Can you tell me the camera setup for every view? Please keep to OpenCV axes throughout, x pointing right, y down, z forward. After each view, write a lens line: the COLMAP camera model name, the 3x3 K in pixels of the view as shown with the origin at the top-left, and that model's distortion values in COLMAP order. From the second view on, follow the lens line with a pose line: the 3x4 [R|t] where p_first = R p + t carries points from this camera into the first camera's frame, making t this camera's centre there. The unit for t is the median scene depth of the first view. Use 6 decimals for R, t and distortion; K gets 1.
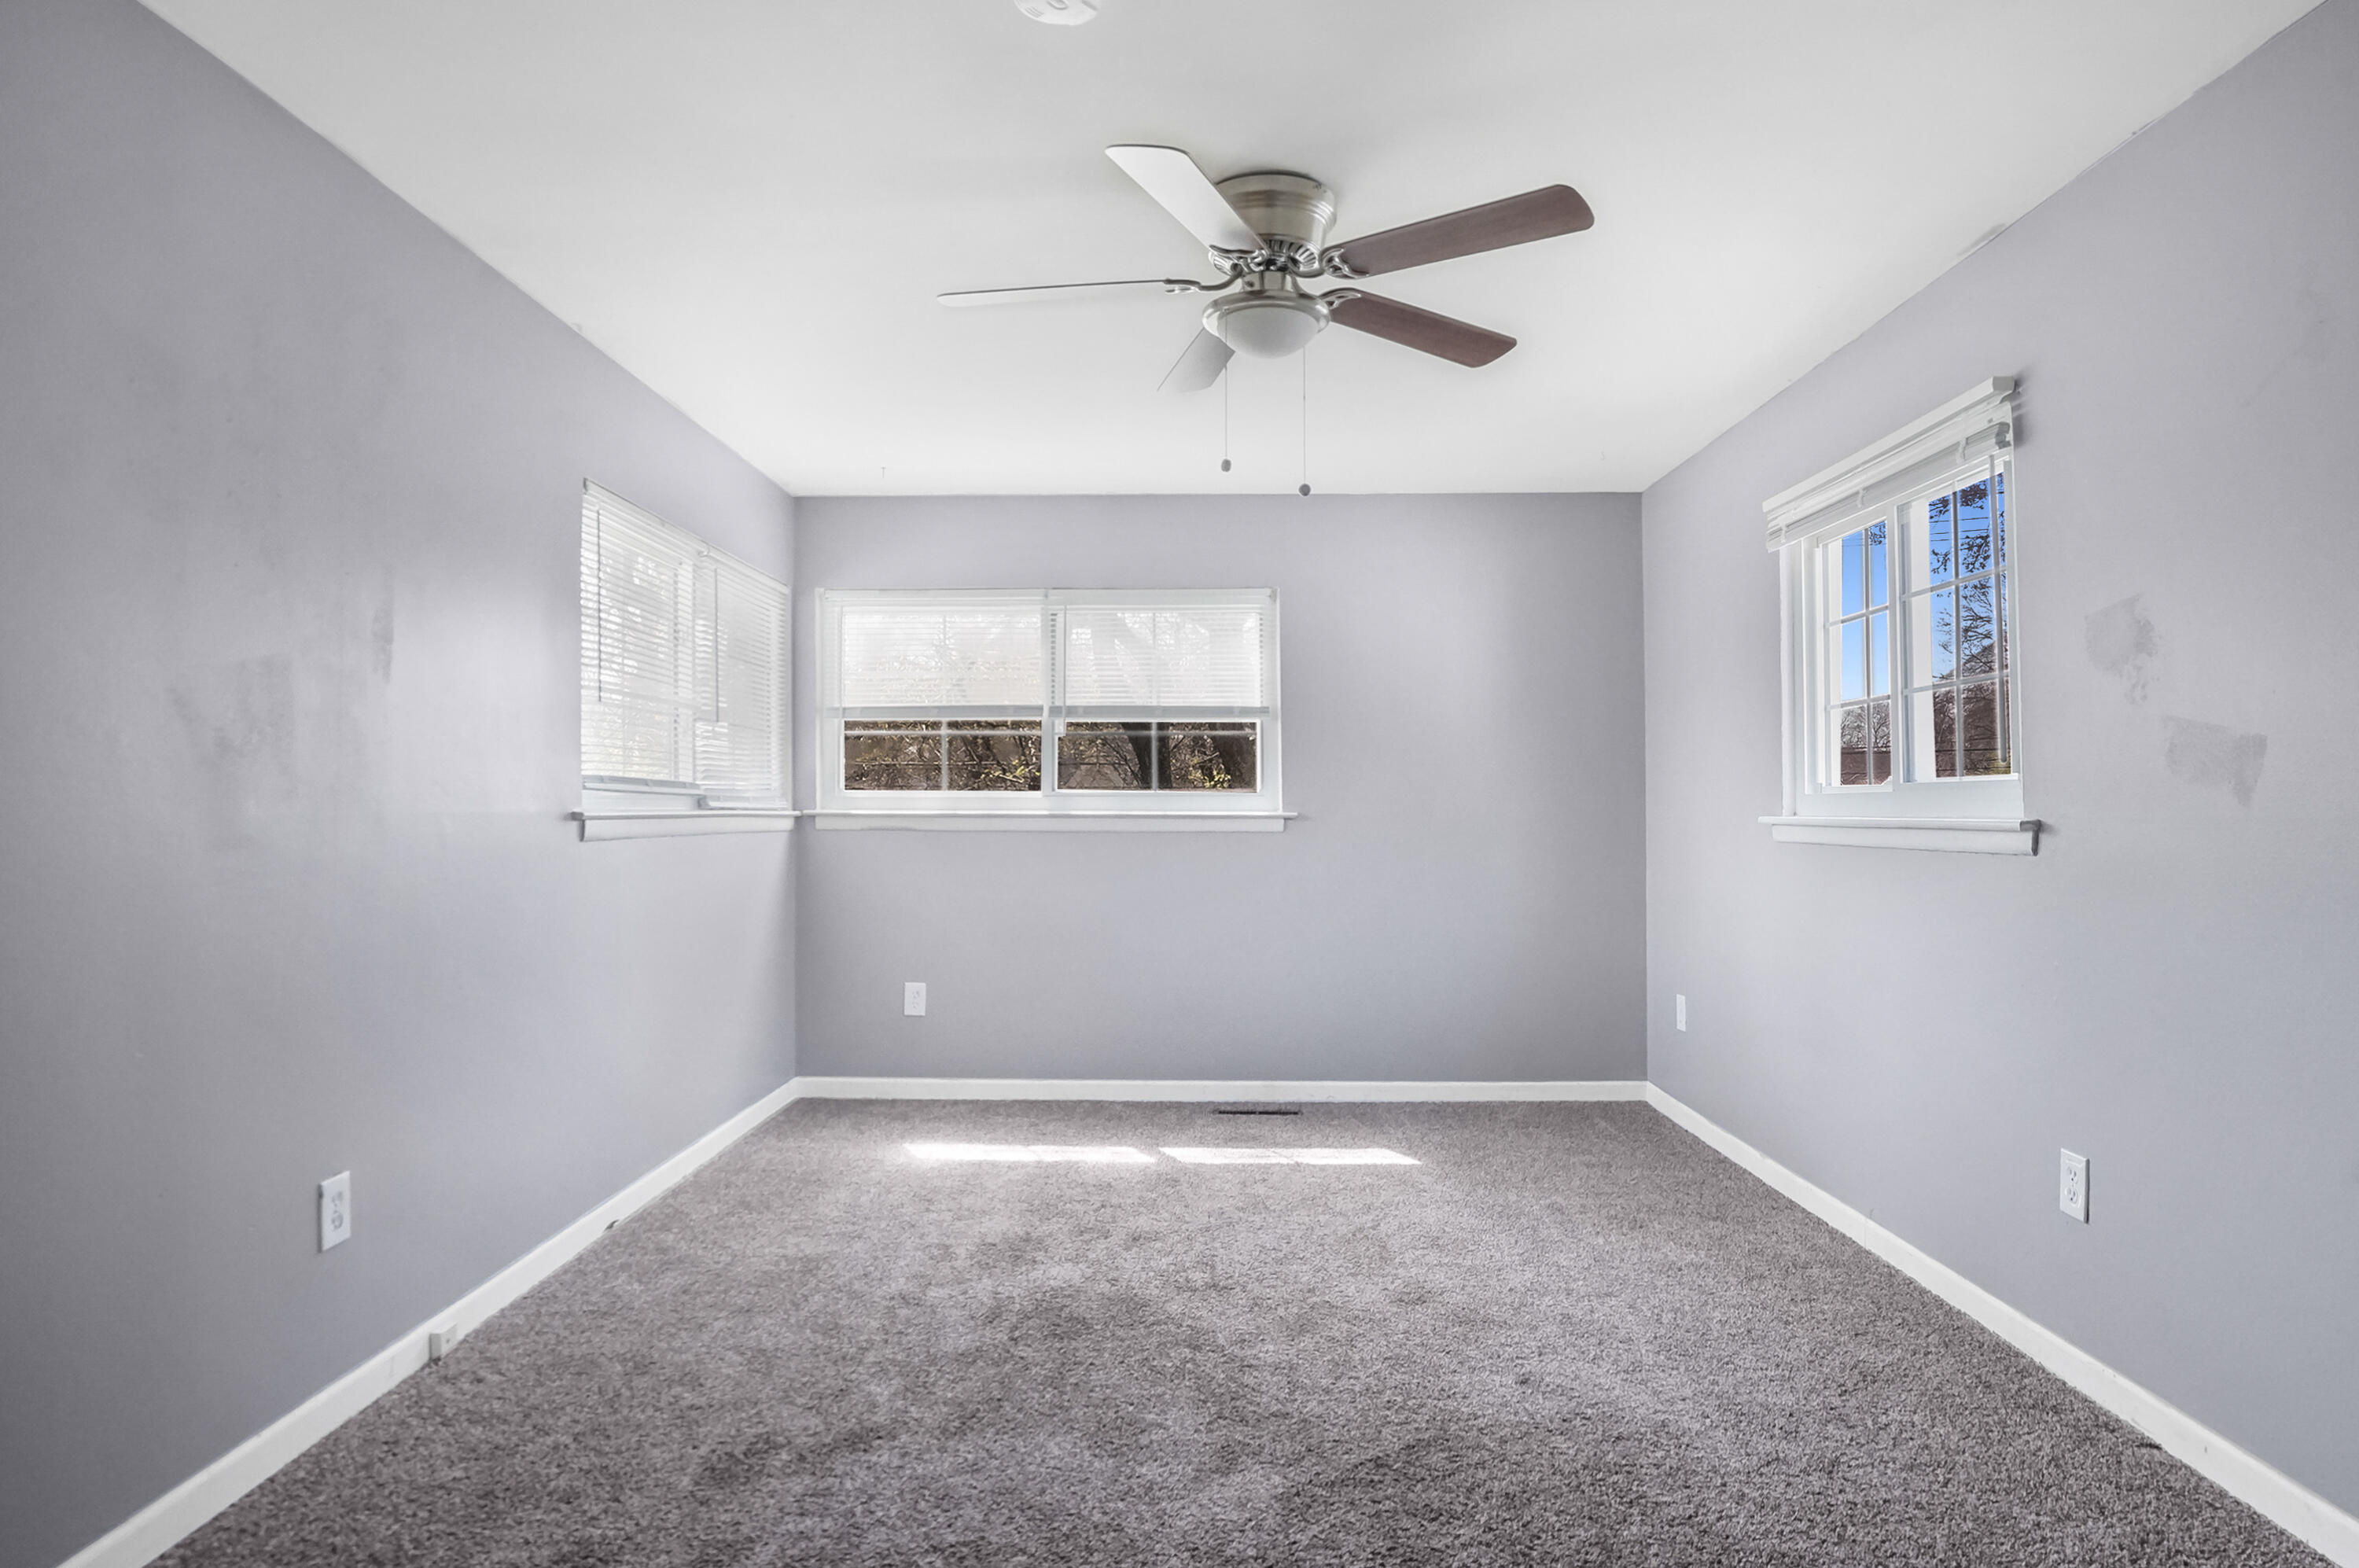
lens RADIAL K [[1376.0, 0, 1189.6], [0, 1376.0, 796.8], [0, 0, 1]] dist [-0.021554, 0.002491]
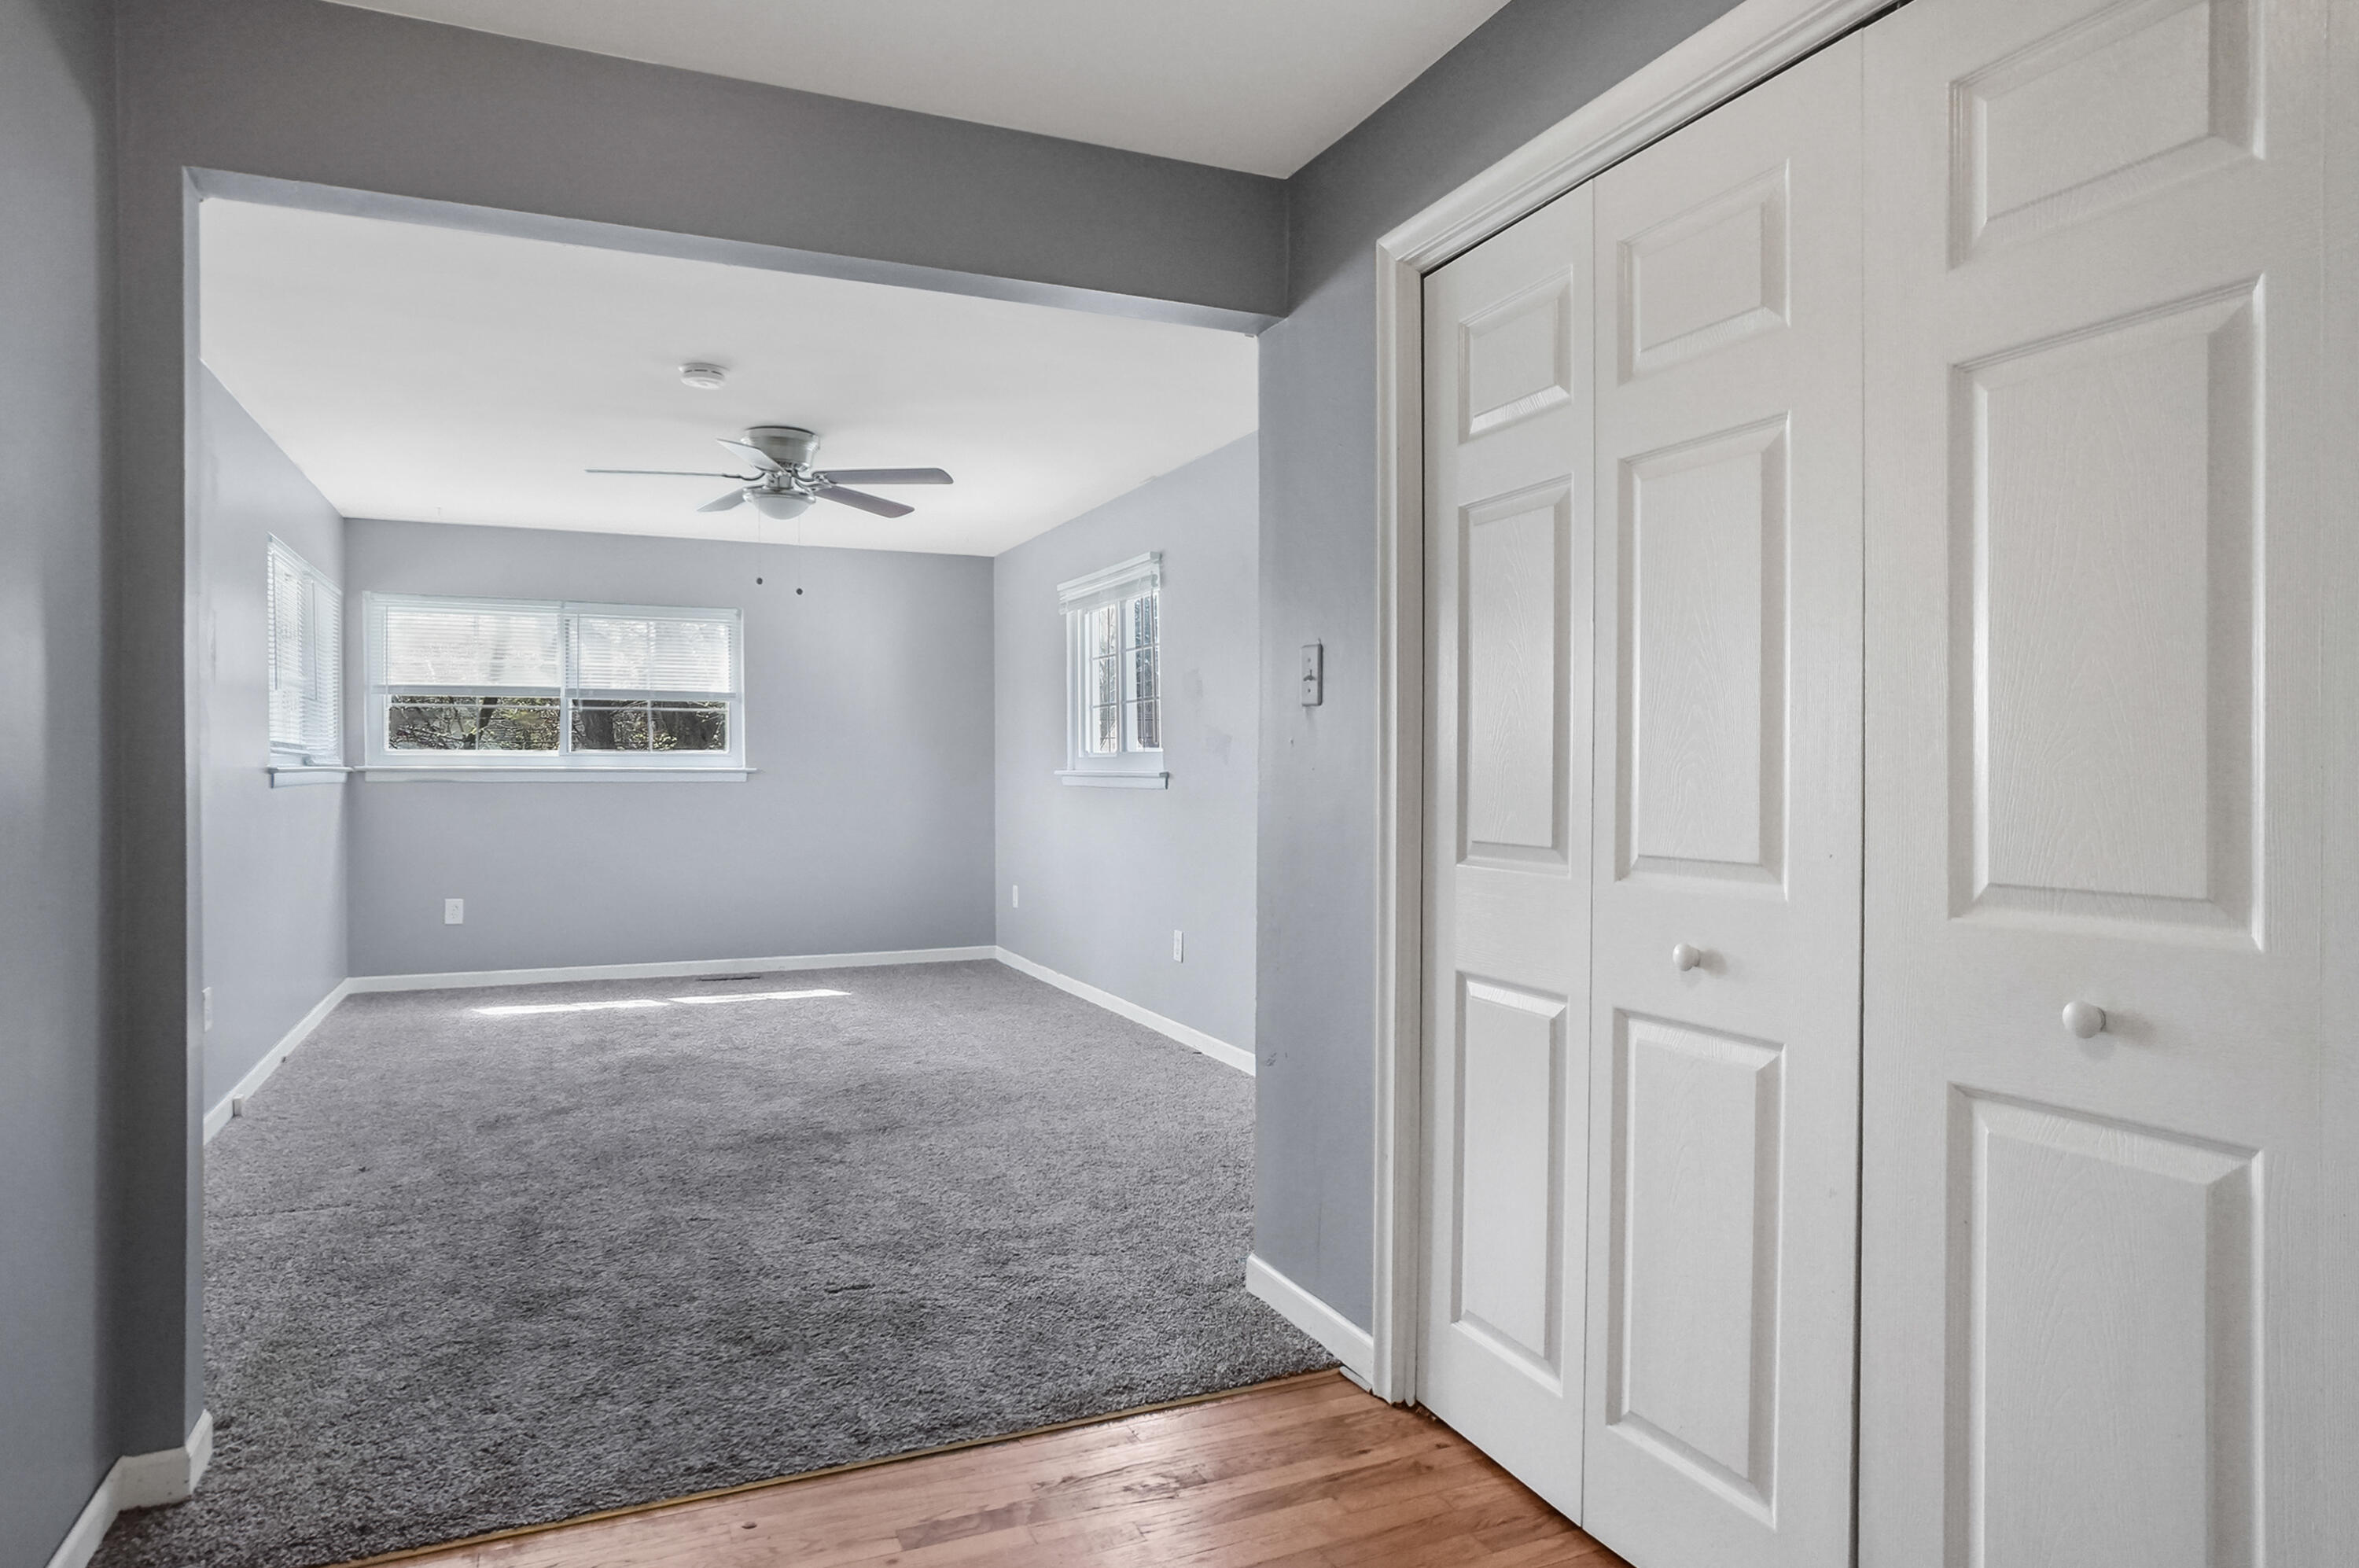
lens RADIAL K [[1376.0, 0, 1187.0], [0, 1376.0, 787.6], [0, 0, 1]] dist [-0.021554, 0.002491]
pose [[0.906402, -0.004763, 0.422390, -0.124170], [-0.005634, 0.999711, 0.023362, -0.004514], [-0.422379, -0.023555, 0.906113, -0.492498]]
